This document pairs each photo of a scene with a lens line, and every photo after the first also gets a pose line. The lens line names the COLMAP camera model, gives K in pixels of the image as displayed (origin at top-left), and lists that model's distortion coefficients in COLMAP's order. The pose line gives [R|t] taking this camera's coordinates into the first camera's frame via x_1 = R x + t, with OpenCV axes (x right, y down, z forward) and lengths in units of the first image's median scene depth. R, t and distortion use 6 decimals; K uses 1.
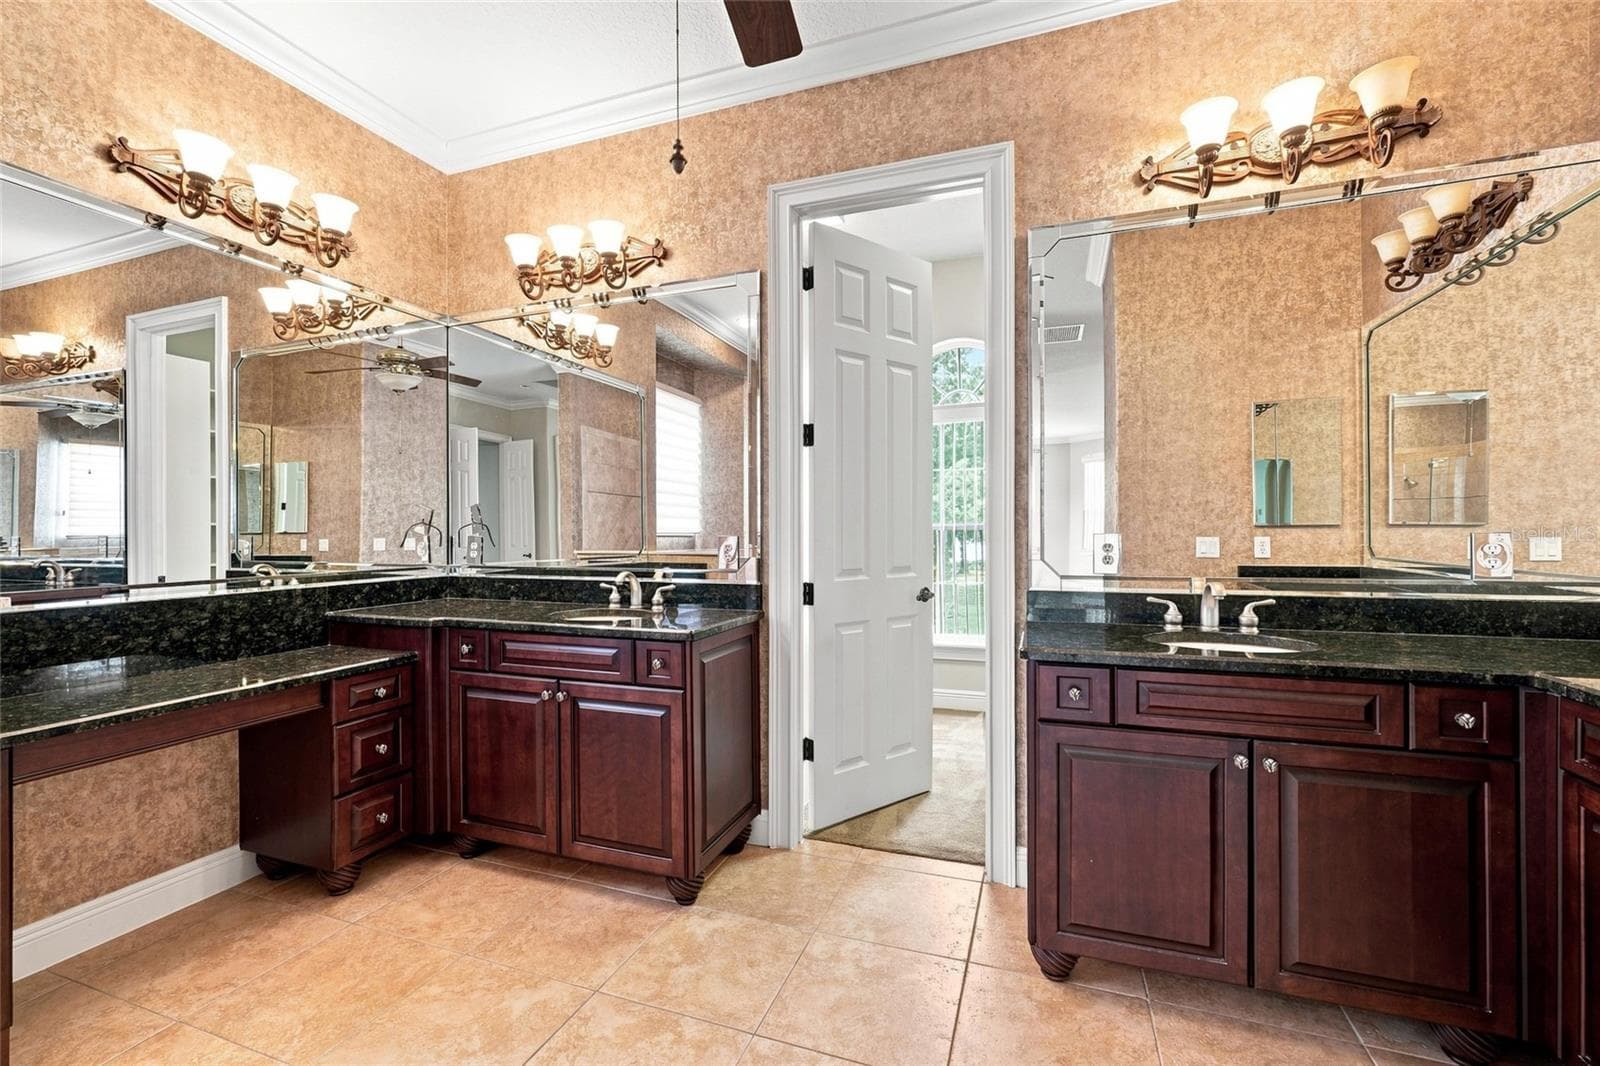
lens RADIAL K [[688.7, 0, 793.6], [0, 688.7, 529.0], [0, 0, 1]] dist [-0.013385, 0.005481]
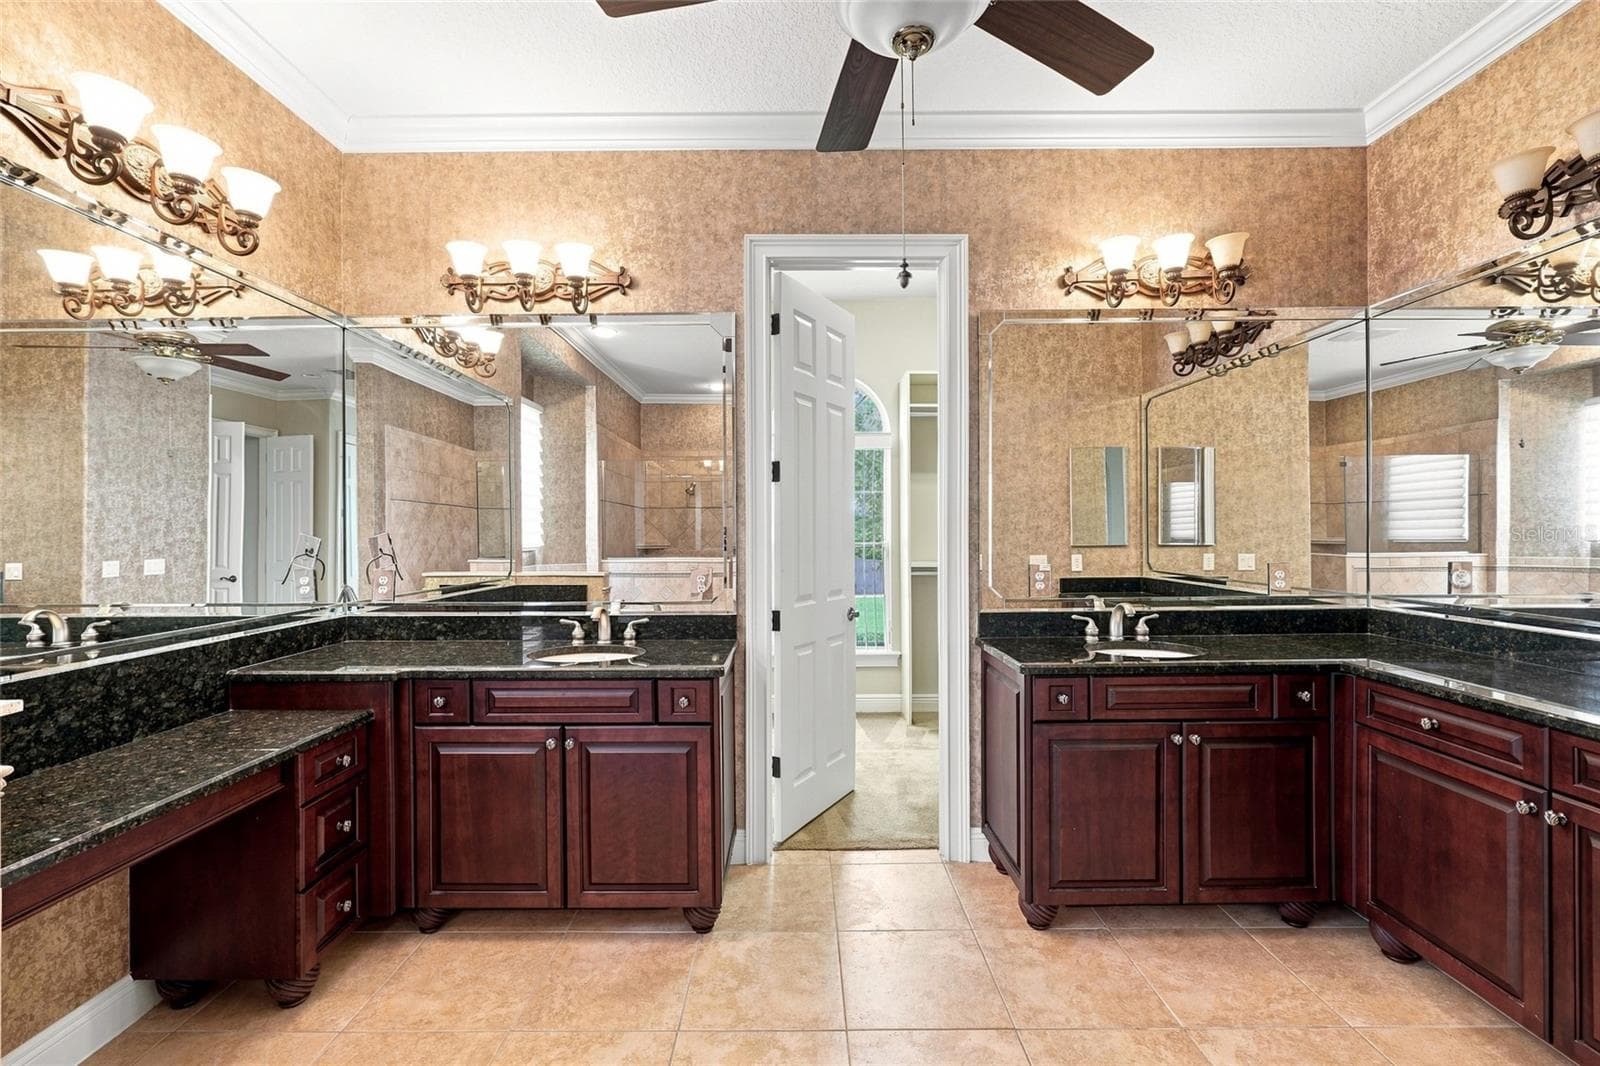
lens RADIAL K [[688.7, 0, 798.5], [0, 688.7, 528.9], [0, 0, 1]] dist [-0.013385, 0.005481]
pose [[0.937505, -0.000735, 0.347972, -0.360906], [0.001263, 0.999998, -0.001289, -0.053349], [-0.347971, 0.001648, 0.937504, -0.013156]]
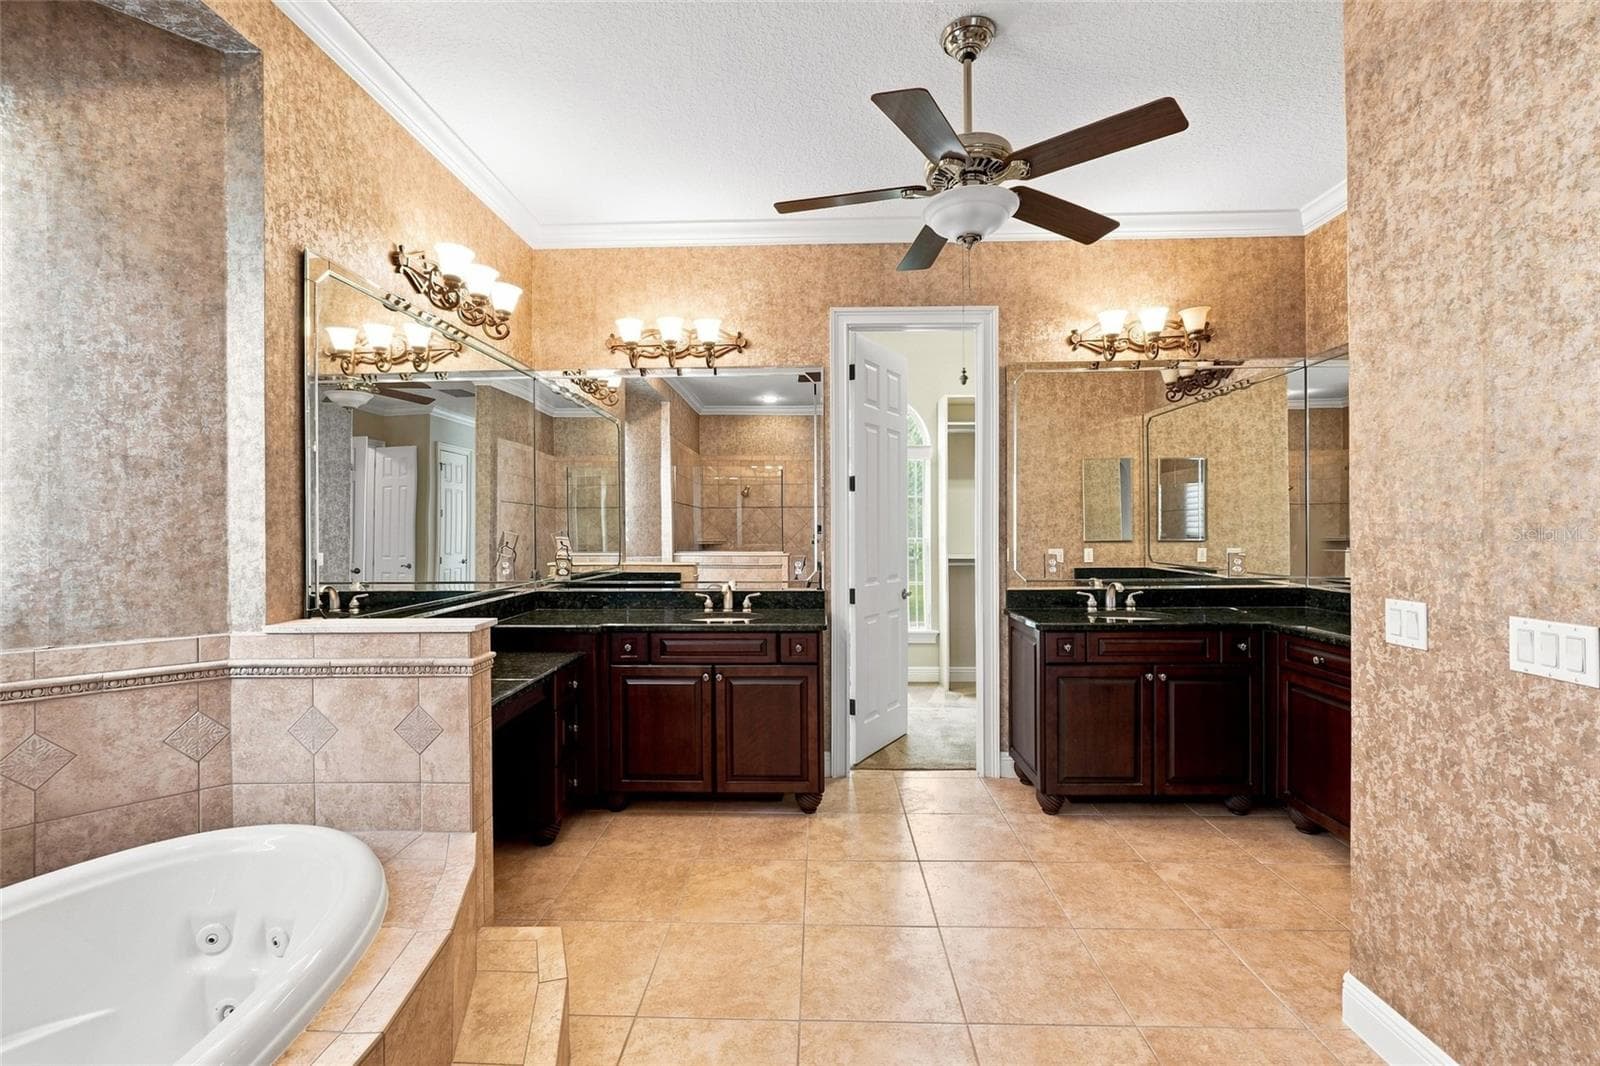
lens RADIAL K [[688.7, 0, 800.0], [0, 688.7, 524.6], [0, 0, 1]] dist [-0.013385, 0.005481]
pose [[0.948186, 0.000130, 0.317715, -0.603507], [0.000896, 0.999995, -0.003083, -0.055556], [-0.317713, 0.003208, 0.948181, -0.349687]]
